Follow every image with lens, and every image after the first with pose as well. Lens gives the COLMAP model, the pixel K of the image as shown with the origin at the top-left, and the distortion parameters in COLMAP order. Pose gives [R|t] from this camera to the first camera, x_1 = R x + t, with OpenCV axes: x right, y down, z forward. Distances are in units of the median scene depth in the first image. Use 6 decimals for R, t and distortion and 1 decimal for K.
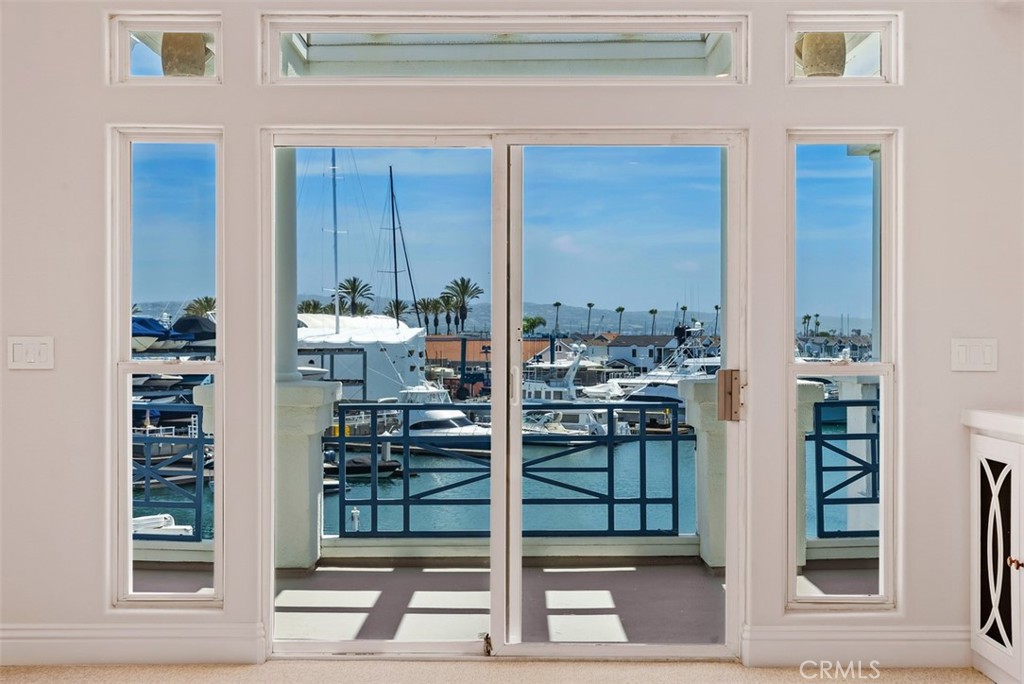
lens RADIAL K [[1370.7, 0, 517.8], [0, 1370.7, 367.1], [0, 0, 1]] dist [0.023045, 0.000000]
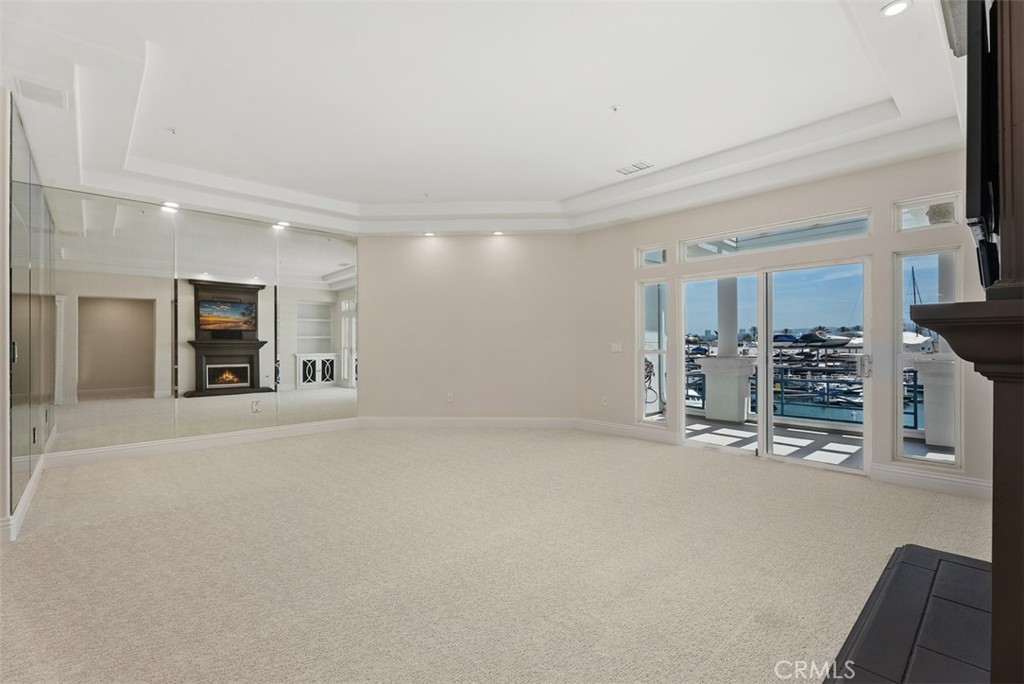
lens RADIAL K [[462.6, 0, 522.2], [0, 462.6, 344.2], [0, 0, 1]] dist [0.001790, -0.000295]
pose [[0.686733, -0.002408, -0.726906, 0.224037], [-0.010260, 0.999863, -0.013005, -0.000172], [0.726837, 0.016390, 0.686614, 0.002924]]
